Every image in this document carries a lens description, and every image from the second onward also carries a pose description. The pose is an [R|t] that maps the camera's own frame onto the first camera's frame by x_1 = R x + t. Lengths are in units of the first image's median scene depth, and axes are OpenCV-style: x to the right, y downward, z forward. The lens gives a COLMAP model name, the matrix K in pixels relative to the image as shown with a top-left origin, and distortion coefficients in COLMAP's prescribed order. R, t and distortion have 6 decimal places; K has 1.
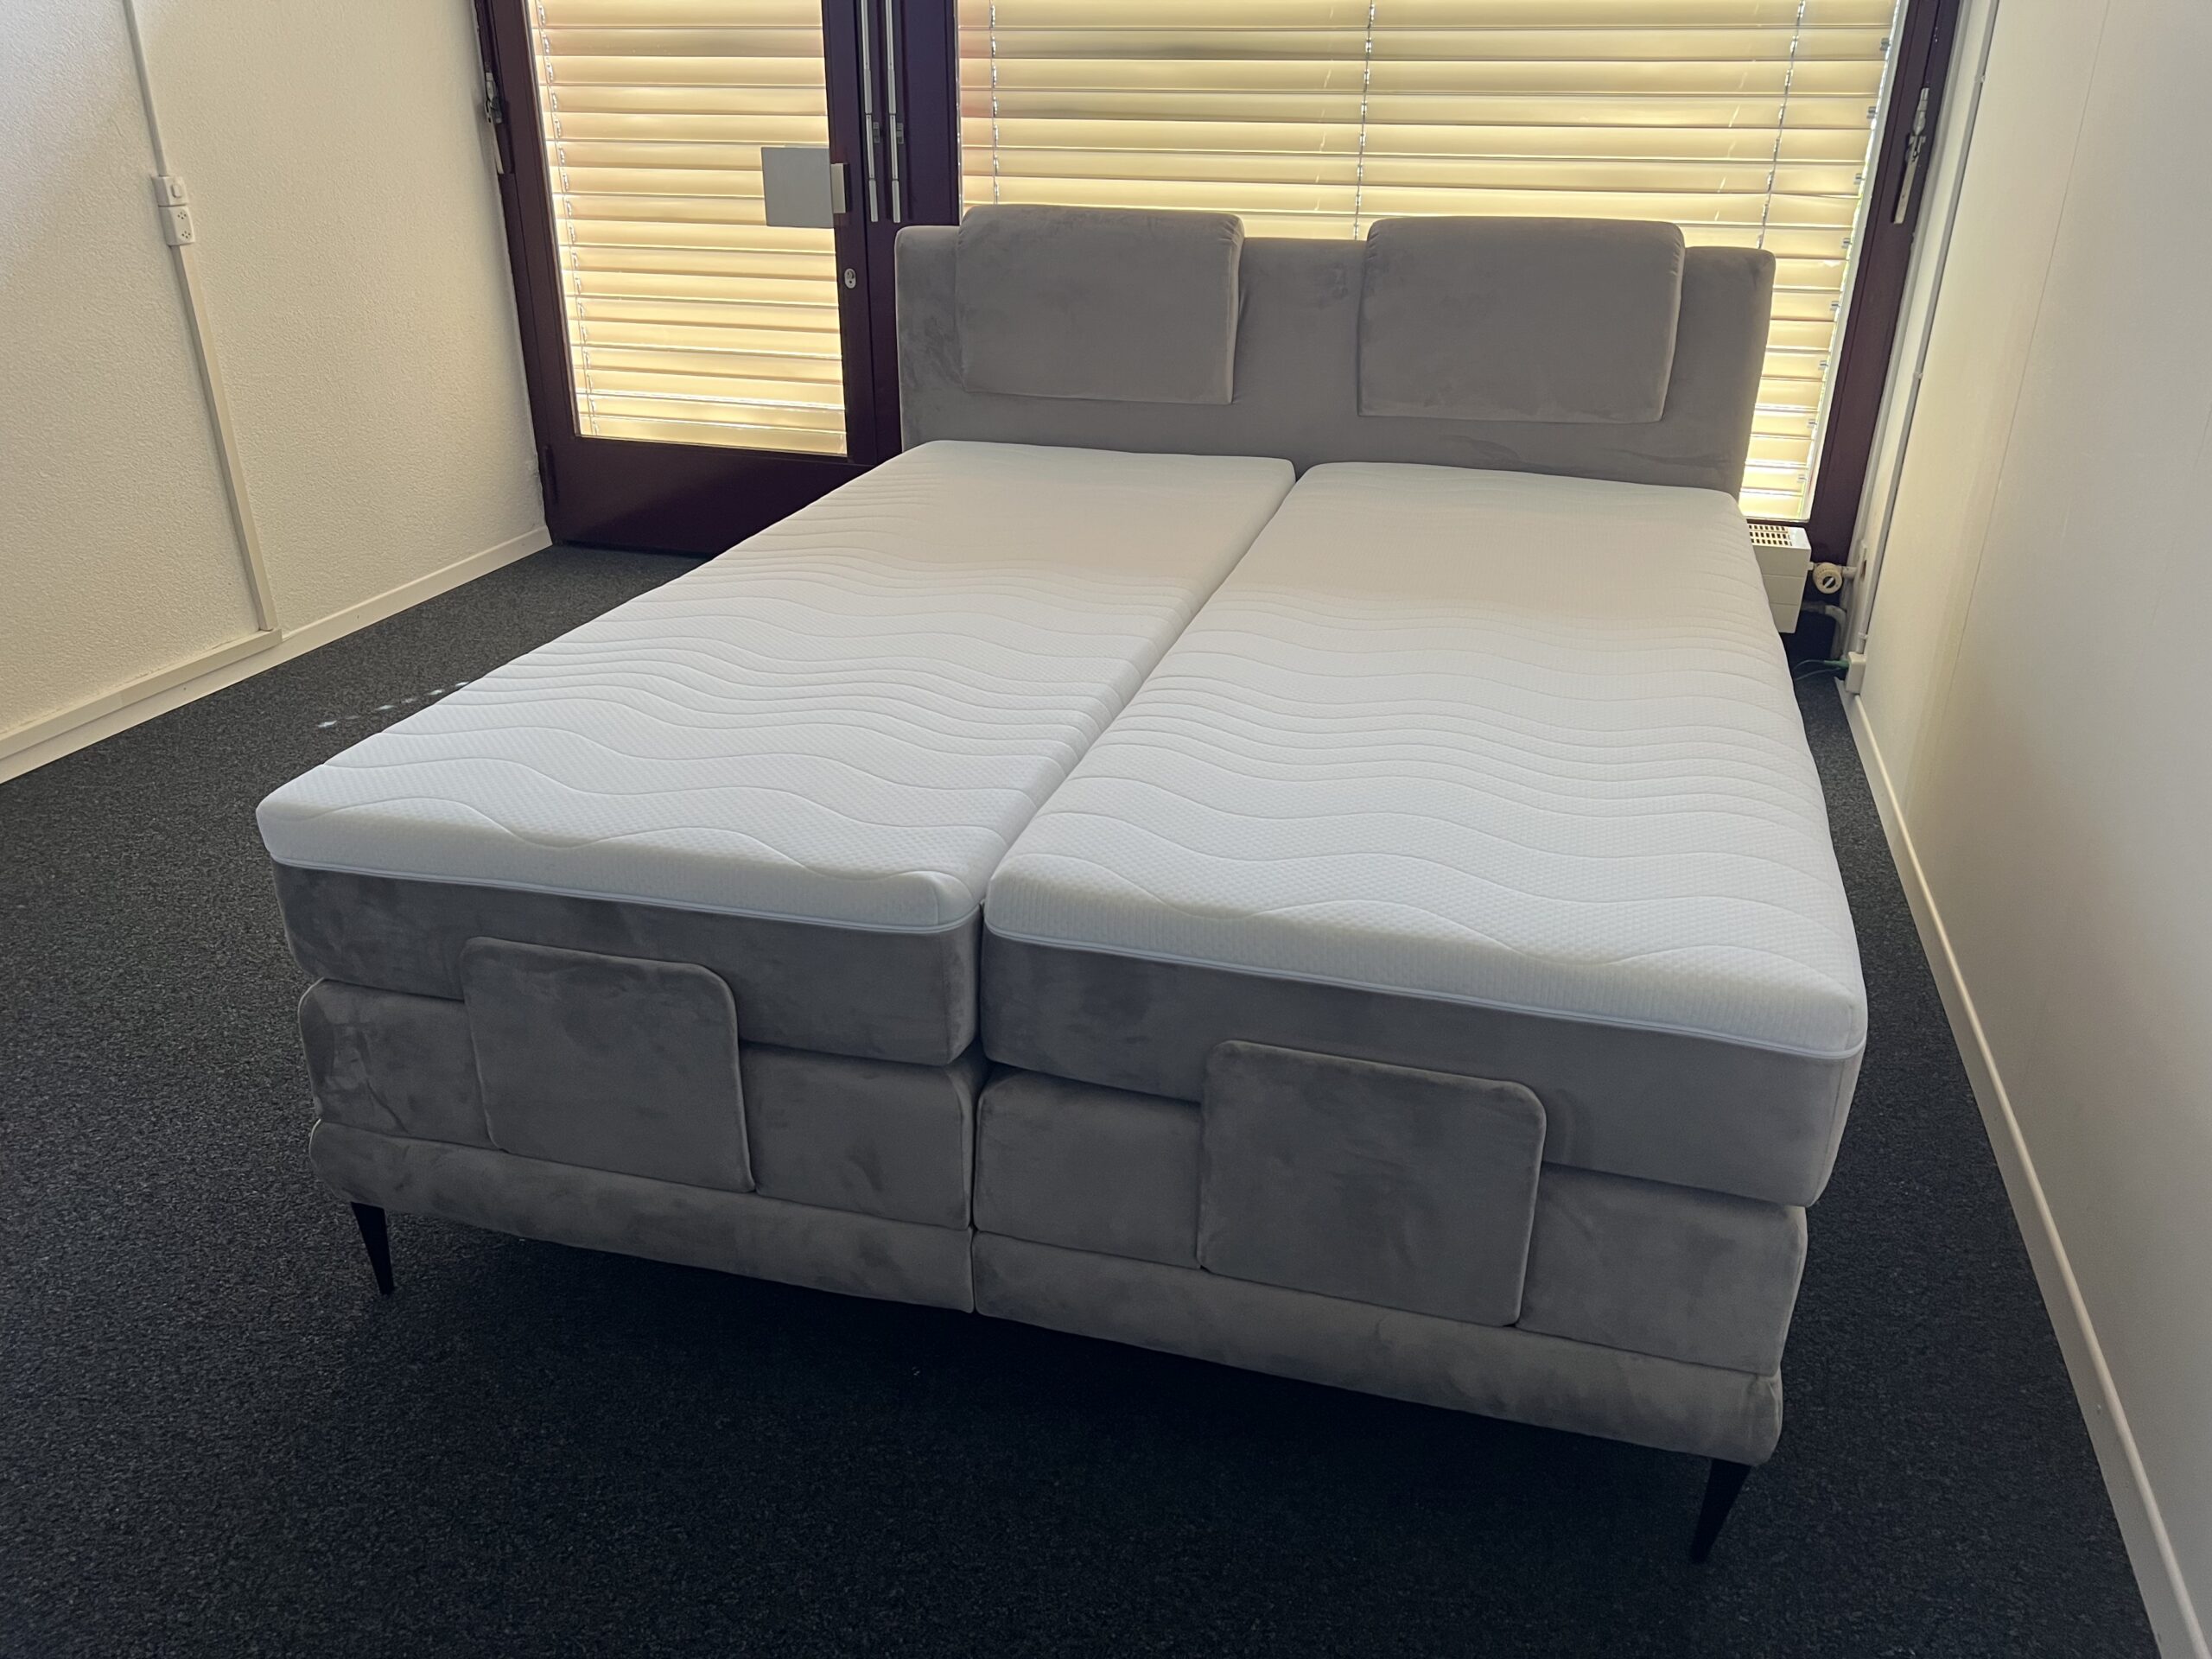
lens RADIAL K [[1618.3, 0, 1118.2], [0, 1618.3, 836.4], [0, 0, 1]] dist [0.041845, -0.042003]
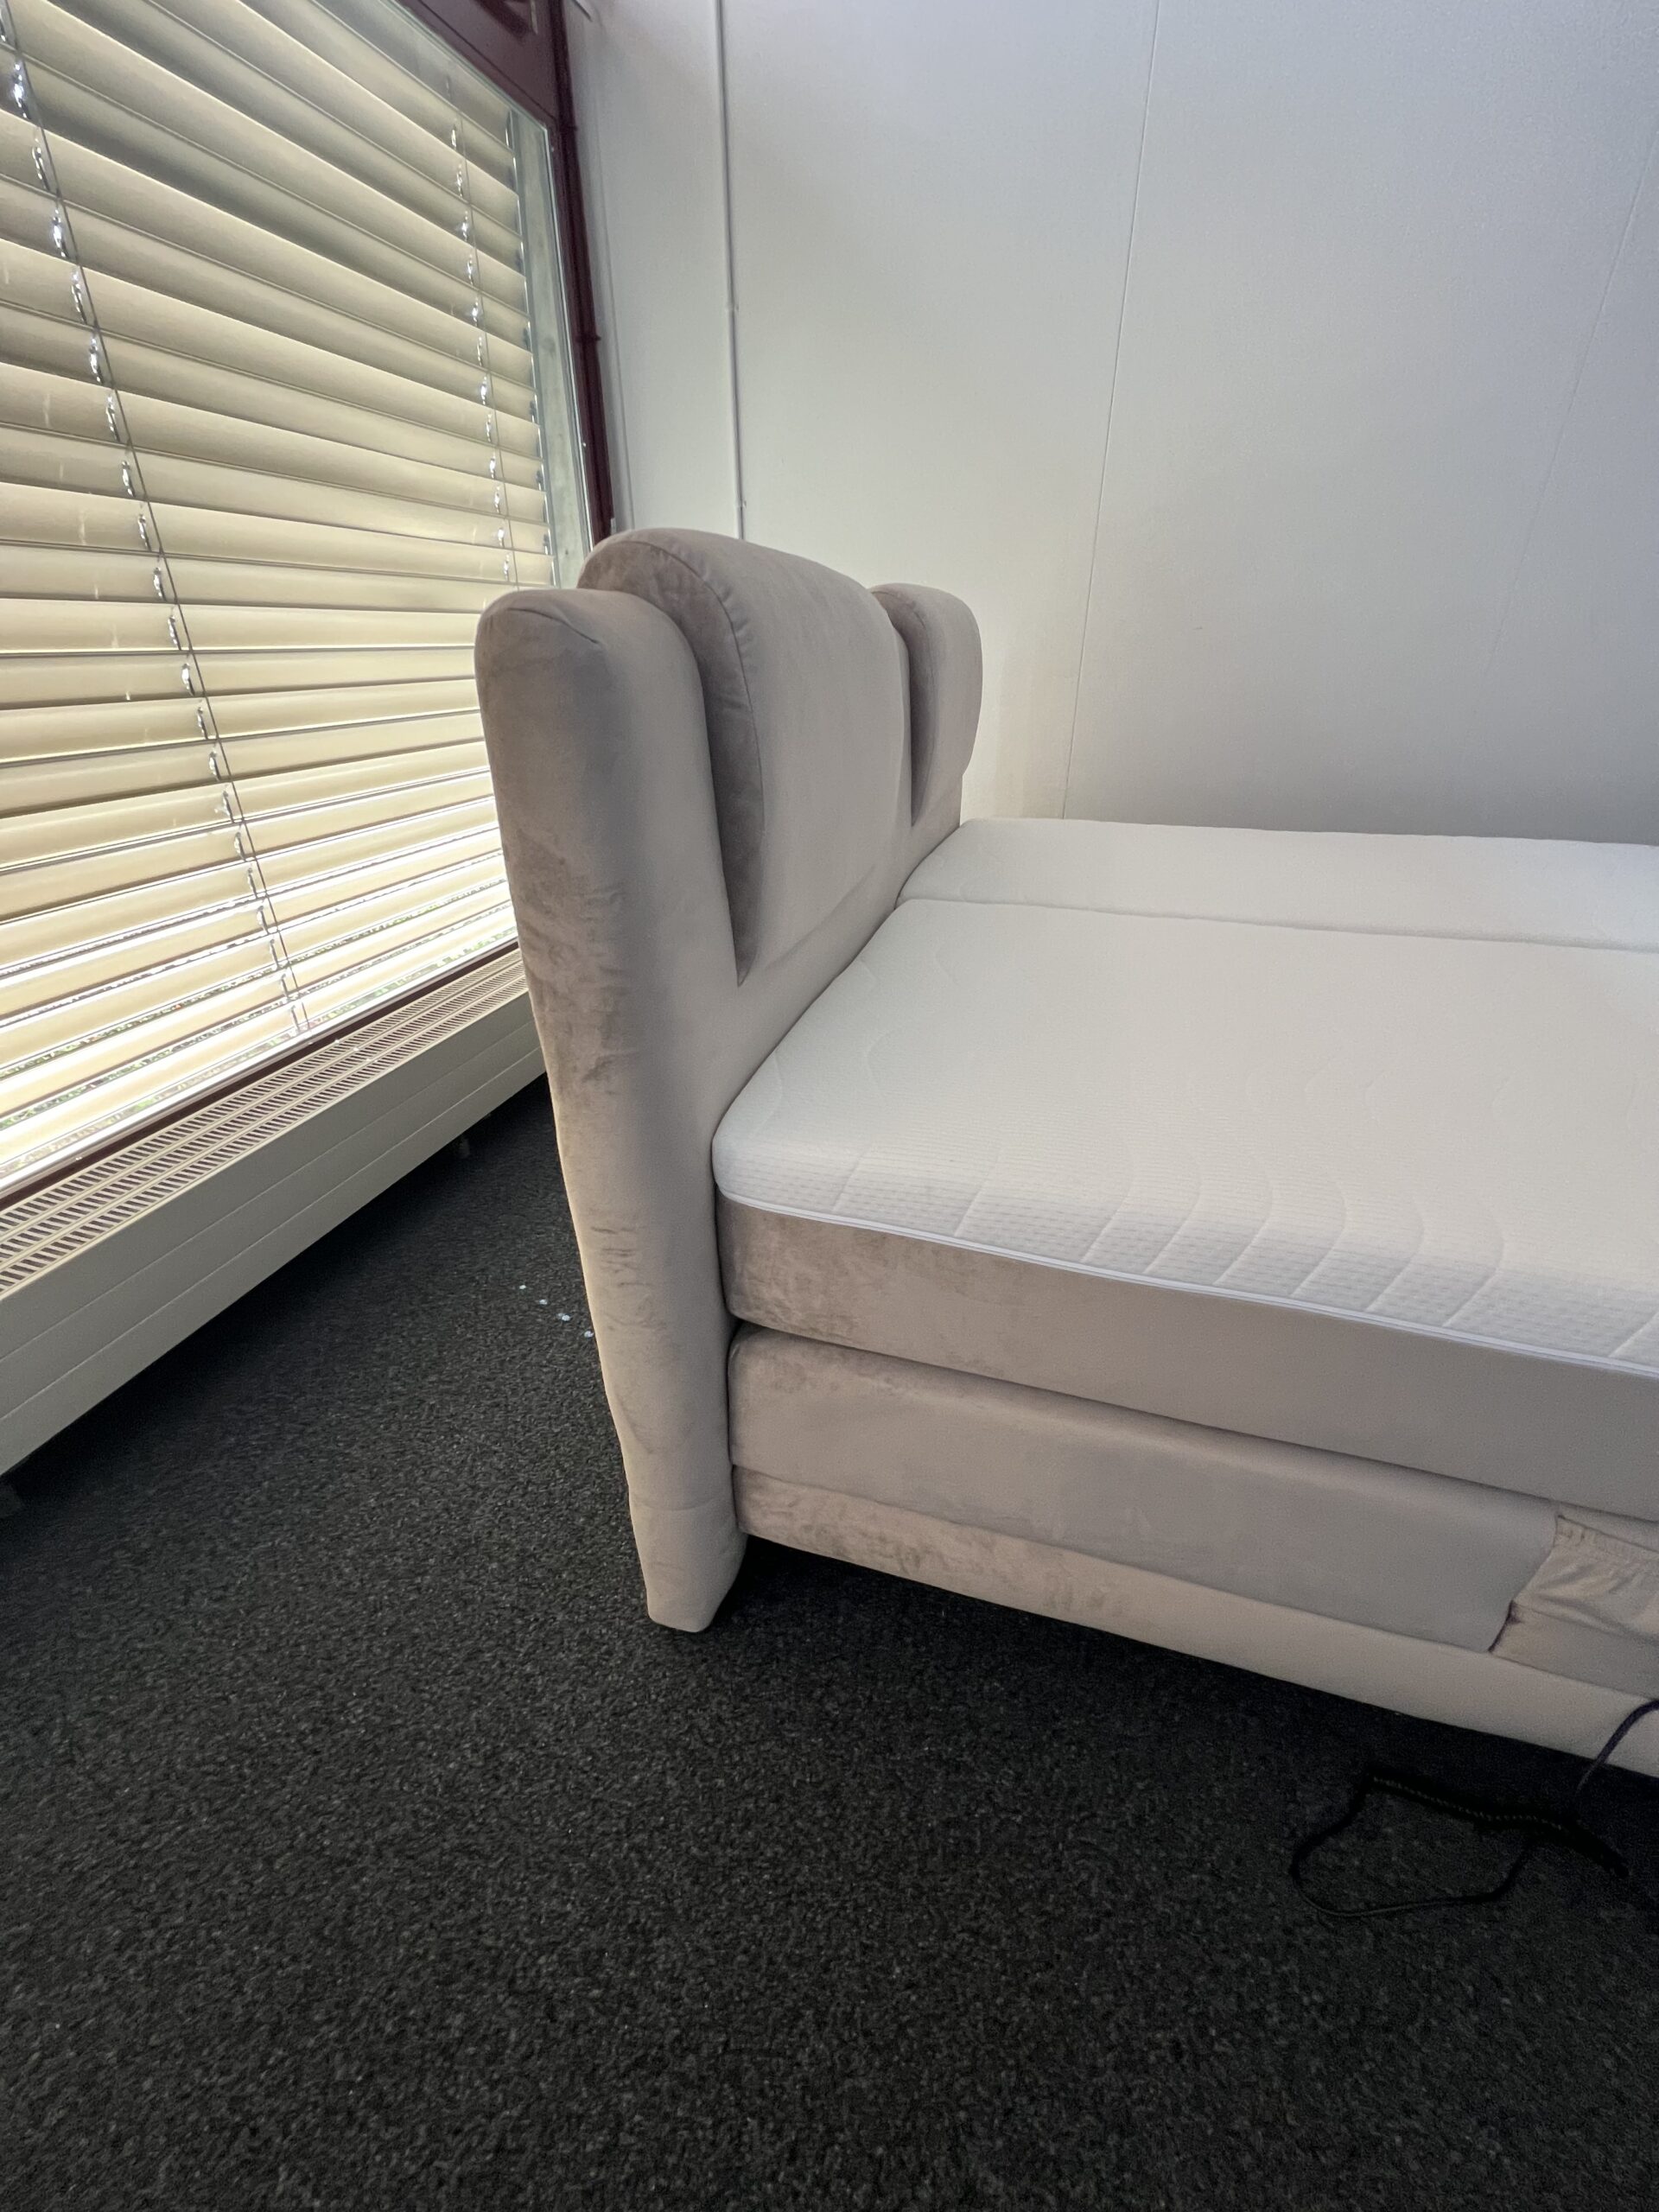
lens RADIAL K [[873.6, 0, 824.8], [0, 873.6, 1102.3], [0, 0, 1]] dist [0.001007, -0.000420]
pose [[0.055917, -0.478792, 0.876146, -0.269872], [0.430723, 0.803232, 0.411457, -0.289250], [-0.900750, 0.354369, 0.251141, 0.800158]]
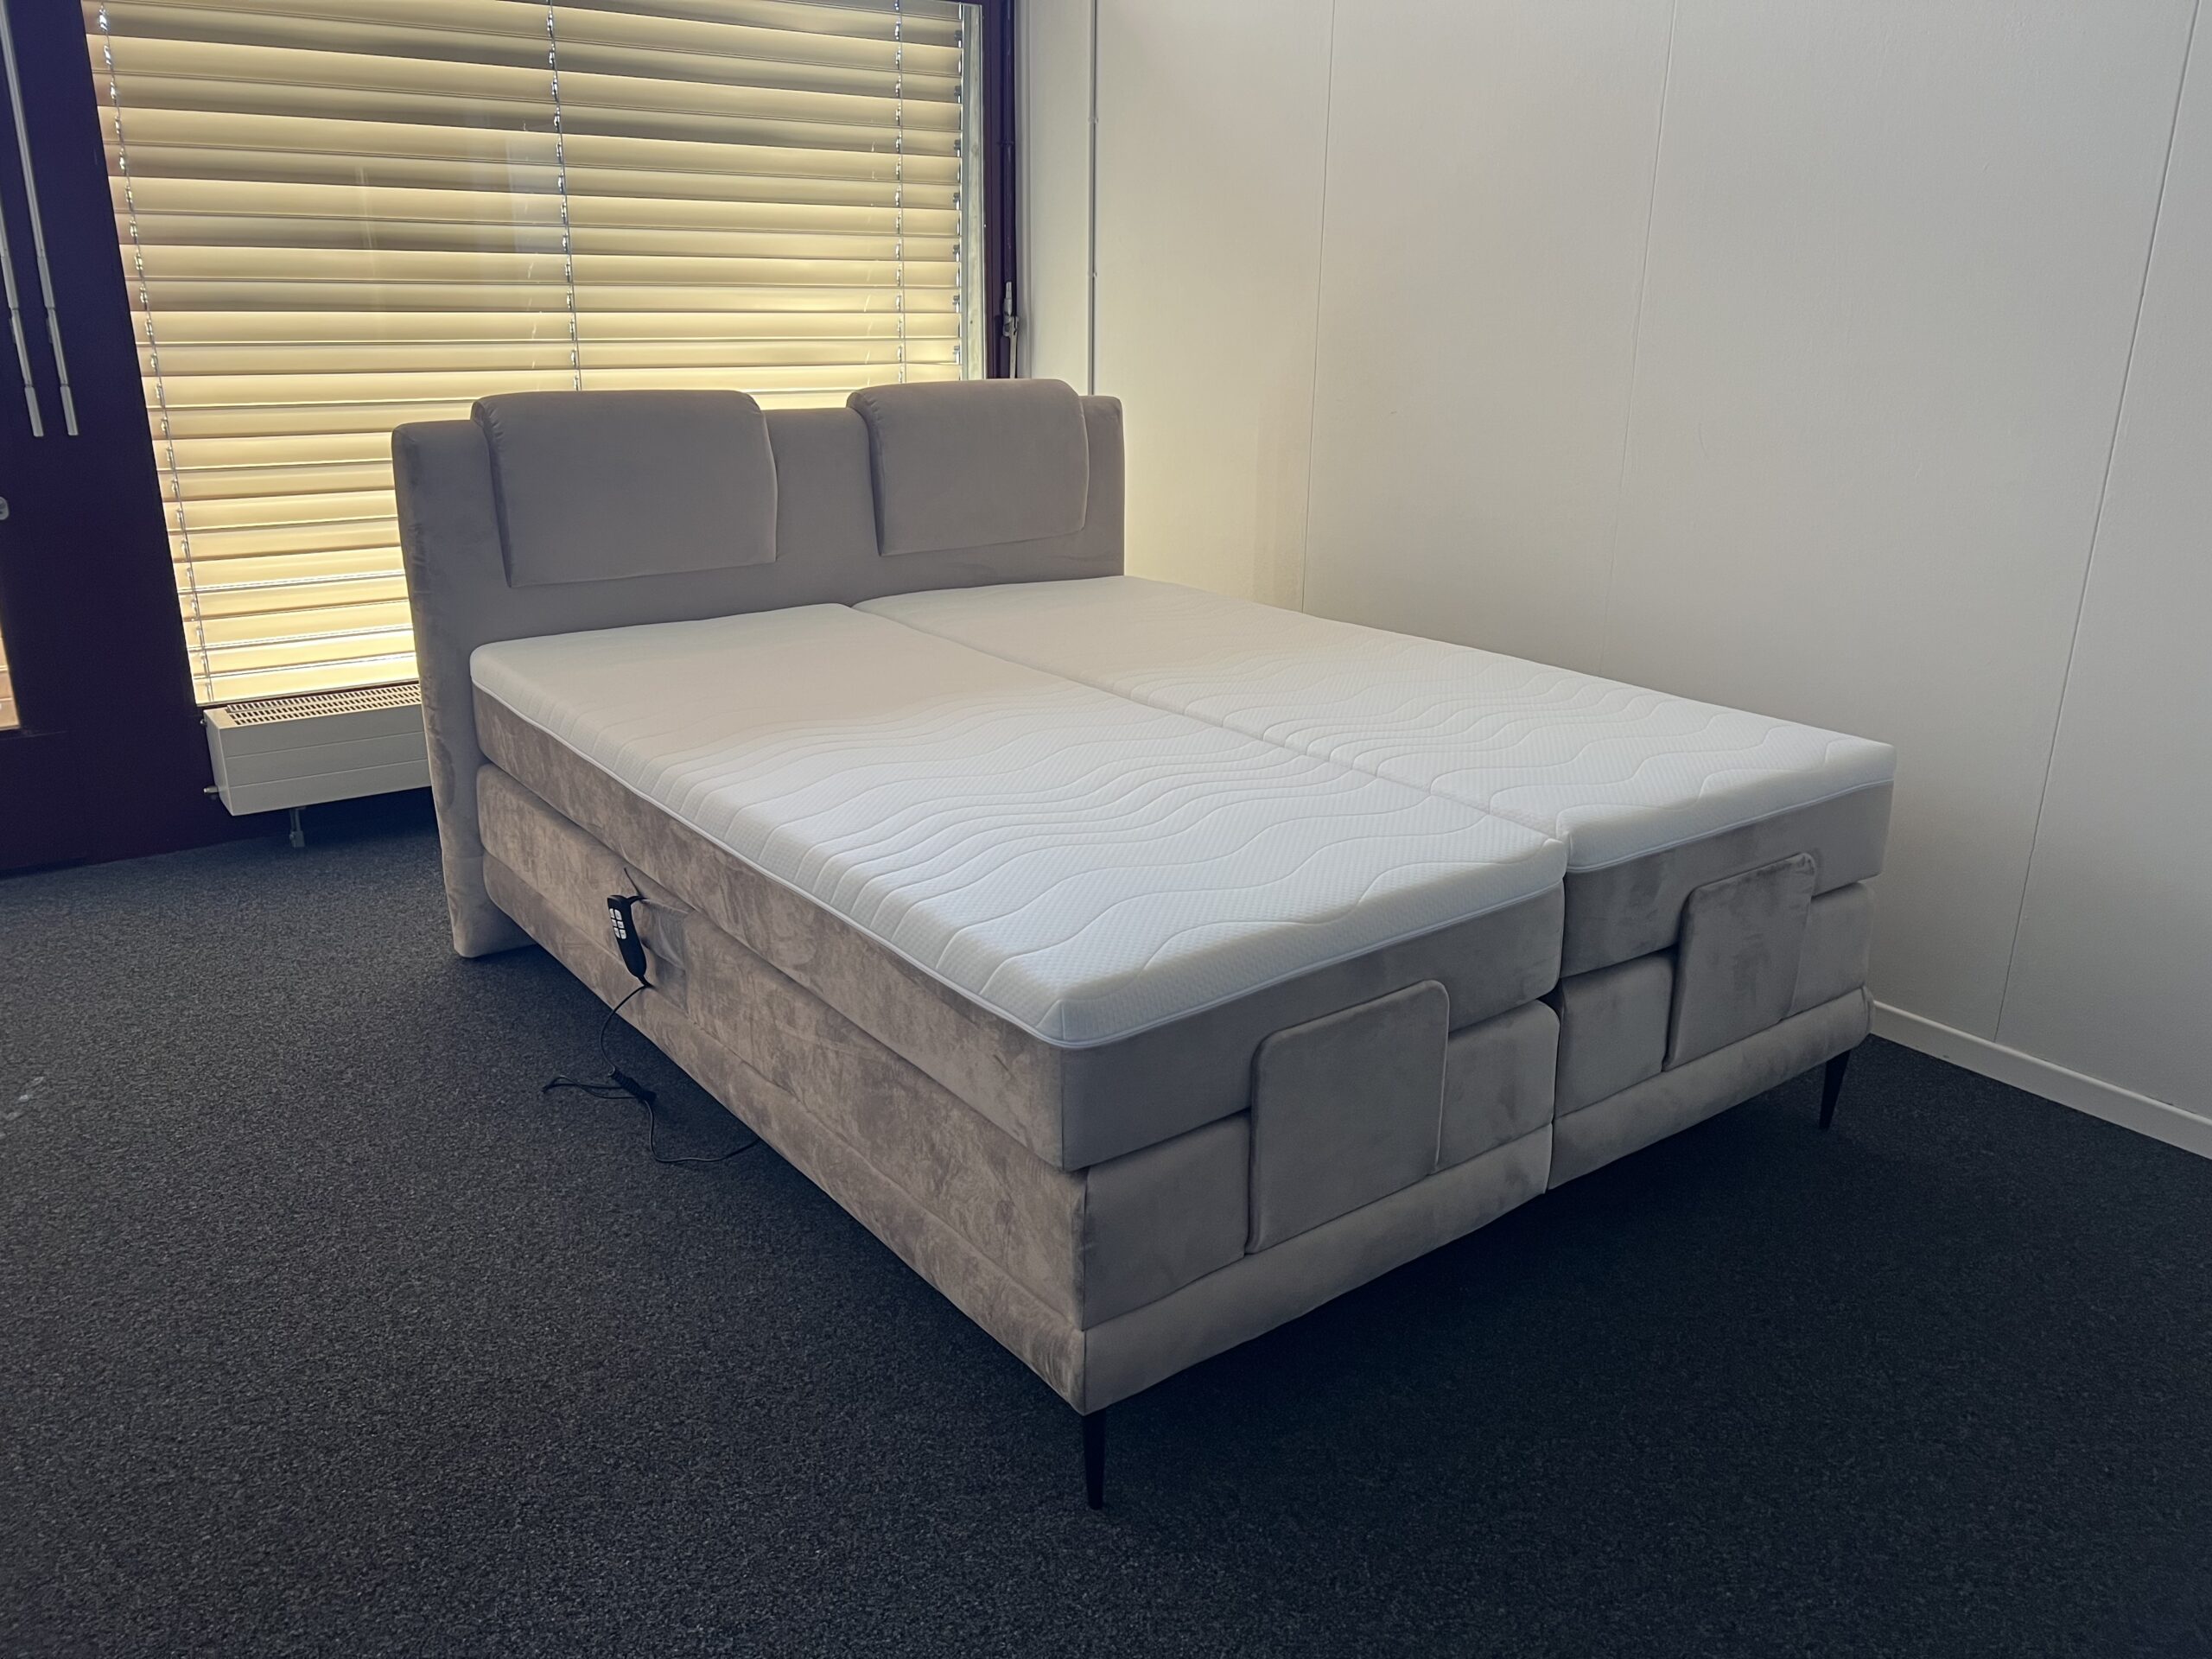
lens RADIAL K [[1618.3, 0, 1097.8], [0, 1618.3, 823.1], [0, 0, 1]] dist [0.041845, -0.042003]
pose [[0.635492, -0.245820, 0.731931, -0.511711], [0.324284, 0.945278, 0.035916, -0.061621], [-0.700707, 0.214529, 0.680431, 0.136222]]
